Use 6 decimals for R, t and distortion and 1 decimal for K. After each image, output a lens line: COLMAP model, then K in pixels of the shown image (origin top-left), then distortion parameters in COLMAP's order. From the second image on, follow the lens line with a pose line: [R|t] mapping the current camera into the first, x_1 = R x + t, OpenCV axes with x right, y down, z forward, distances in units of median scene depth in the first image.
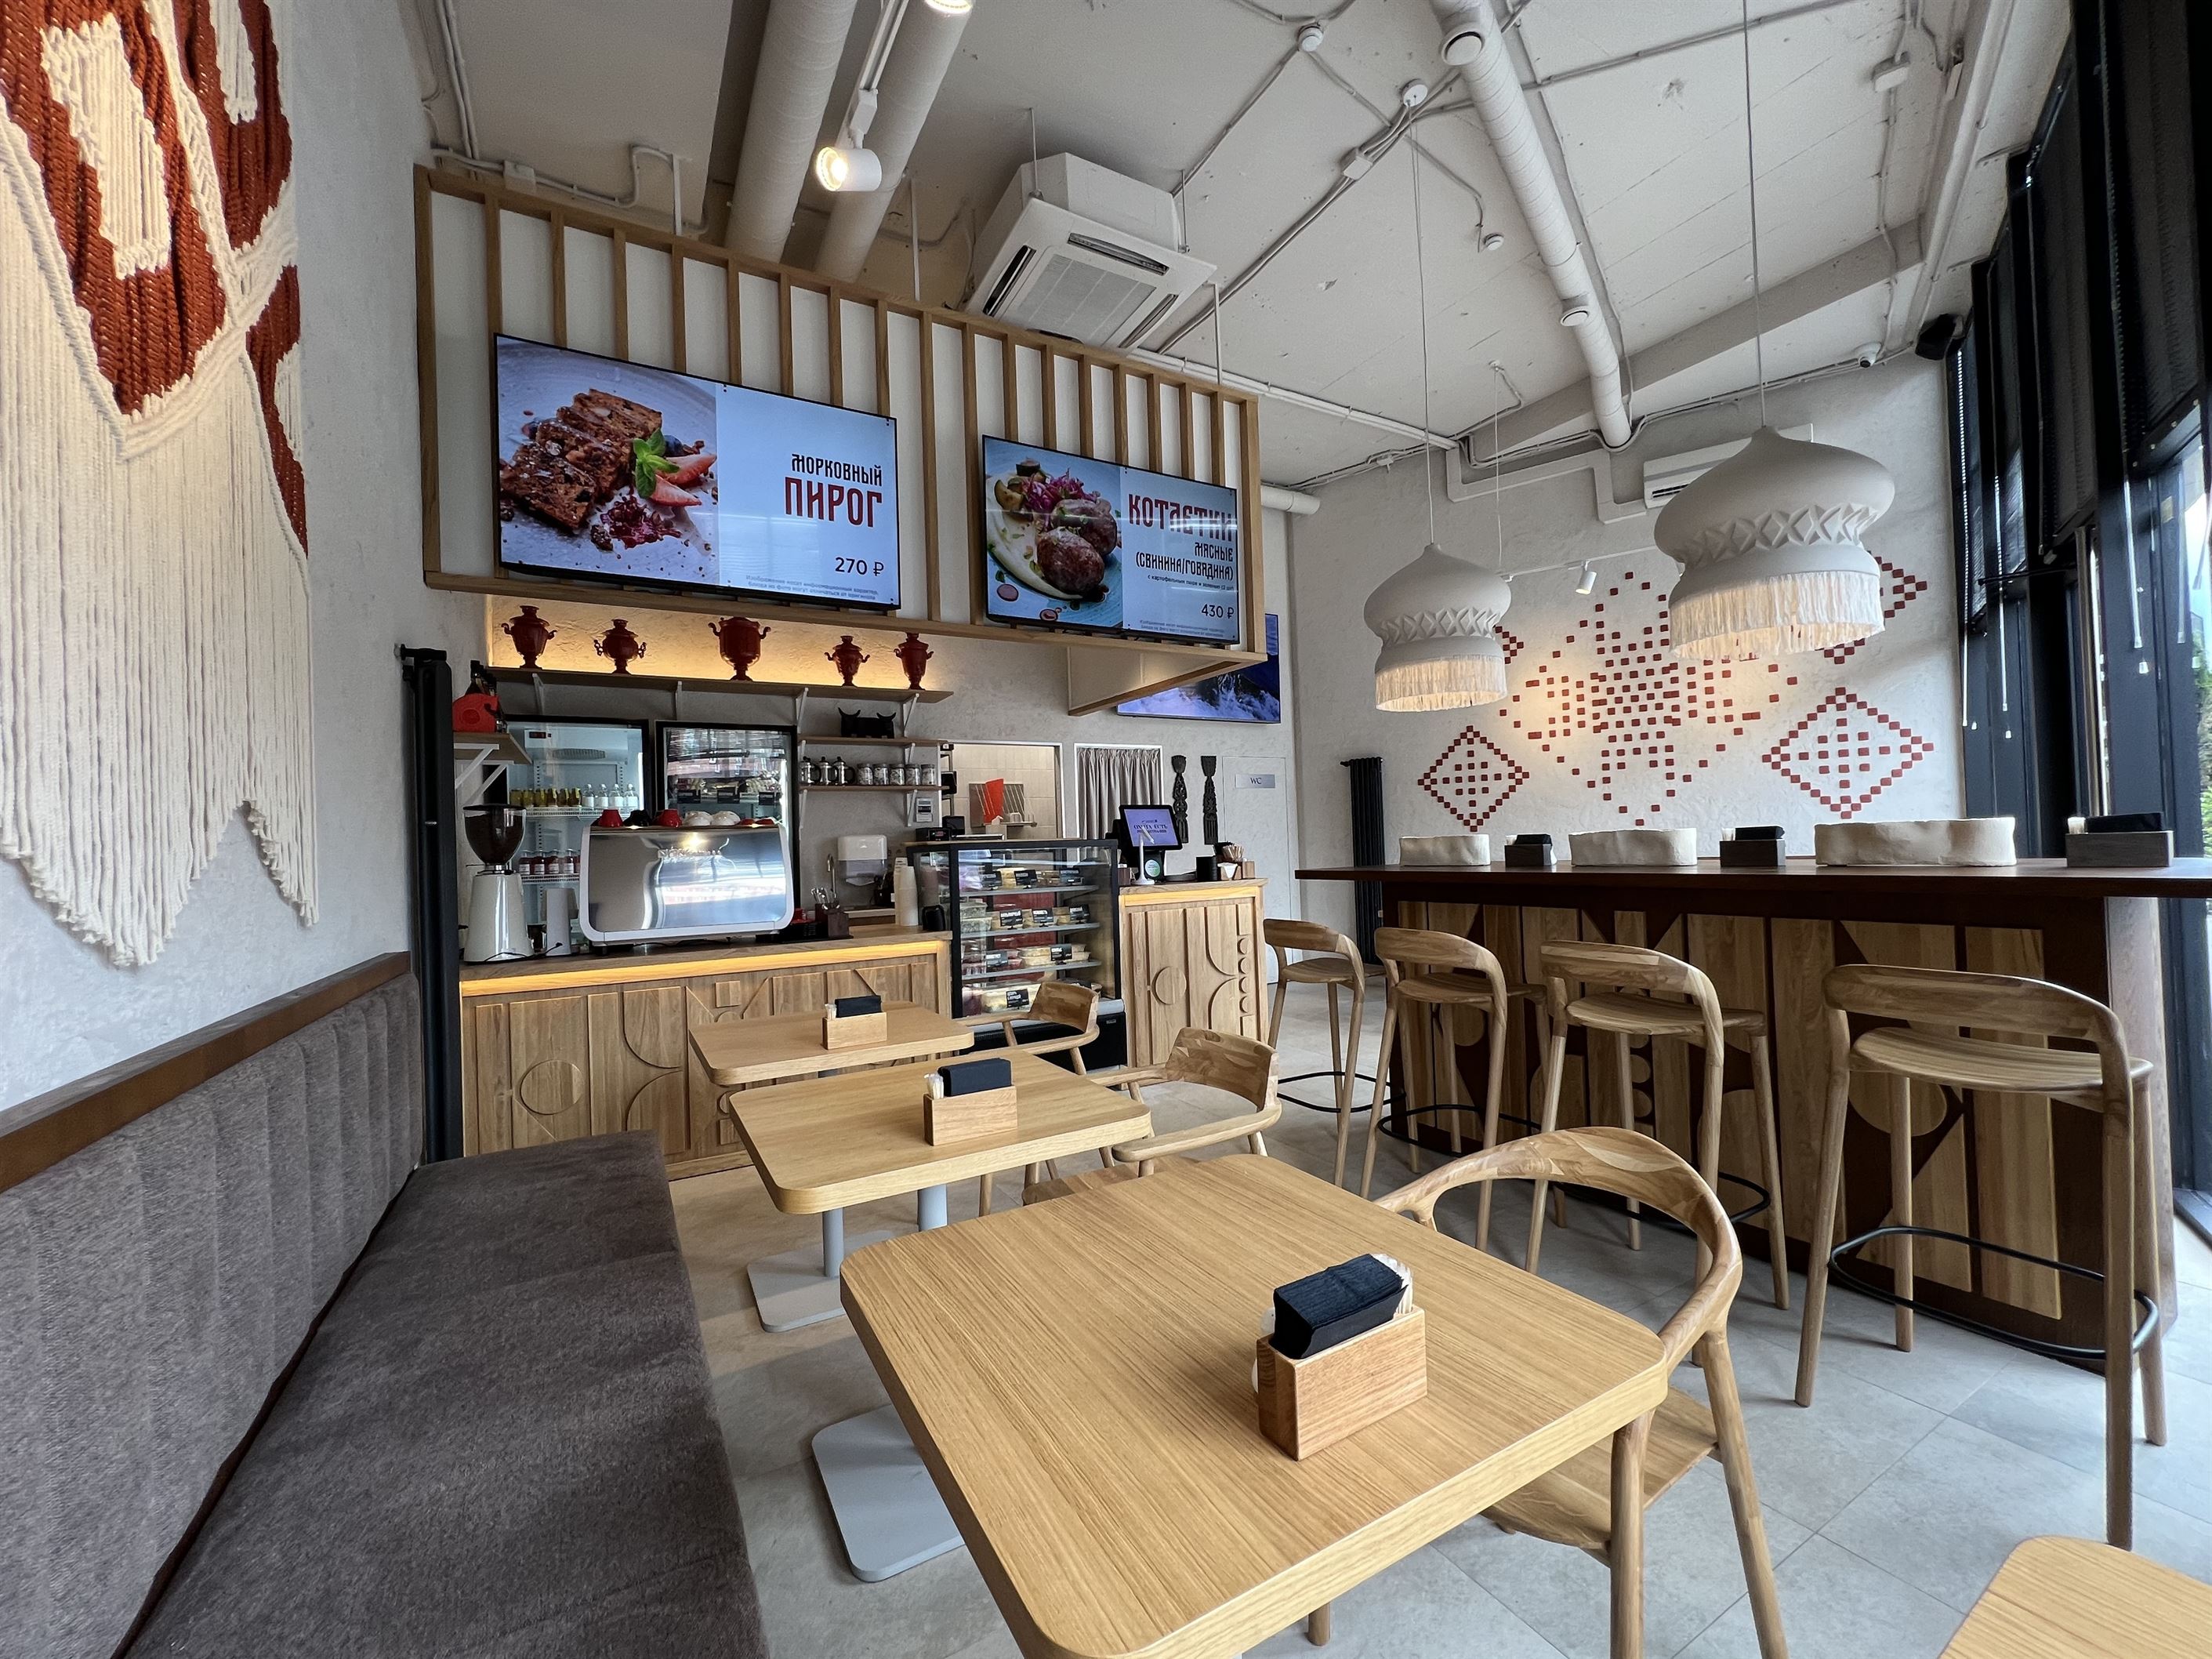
lens RADIAL K [[884.1, 0, 1106.0], [0, 884.1, 829.5], [0, 0, 1]] dist [-0.000399, -0.000019]
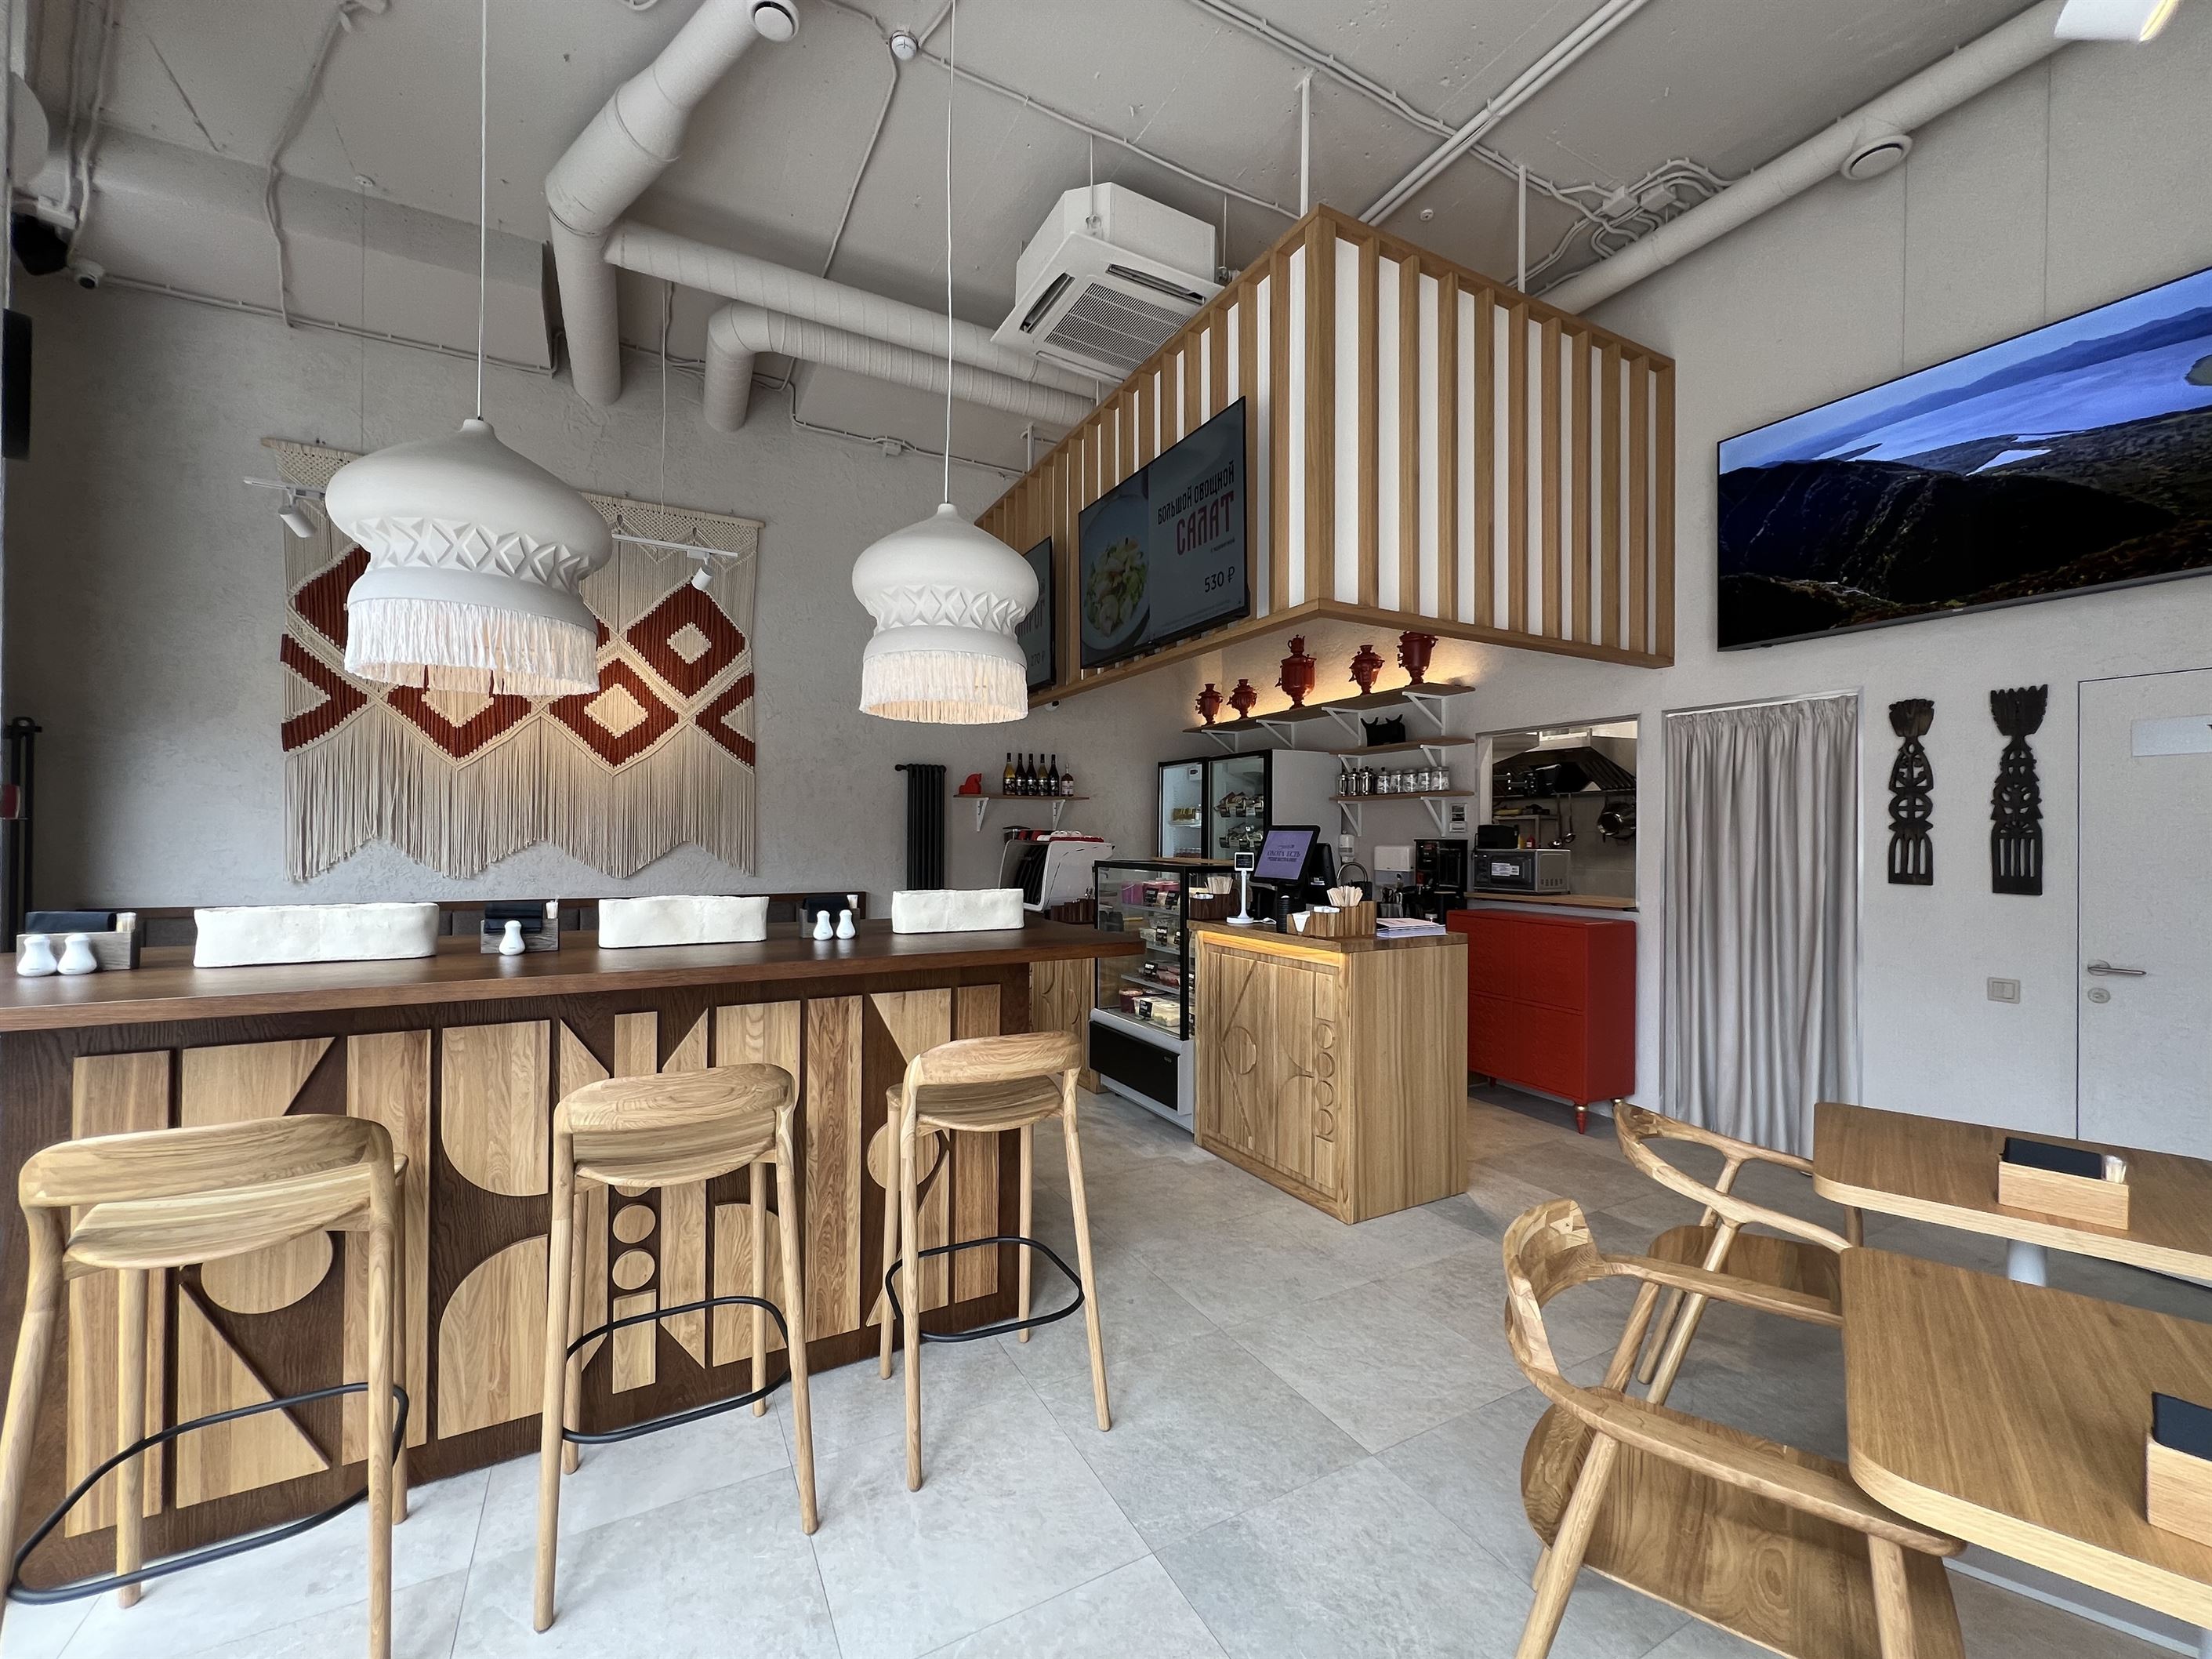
lens RADIAL K [[884.1, 0, 1106.0], [0, 884.1, 829.5], [0, 0, 1]] dist [-0.000399, -0.000019]
pose [[-0.020141, 0.024890, -0.999487, 0.707274], [0.011439, 0.999630, 0.024664, -0.038754], [0.999732, -0.010937, -0.020419, 0.719163]]
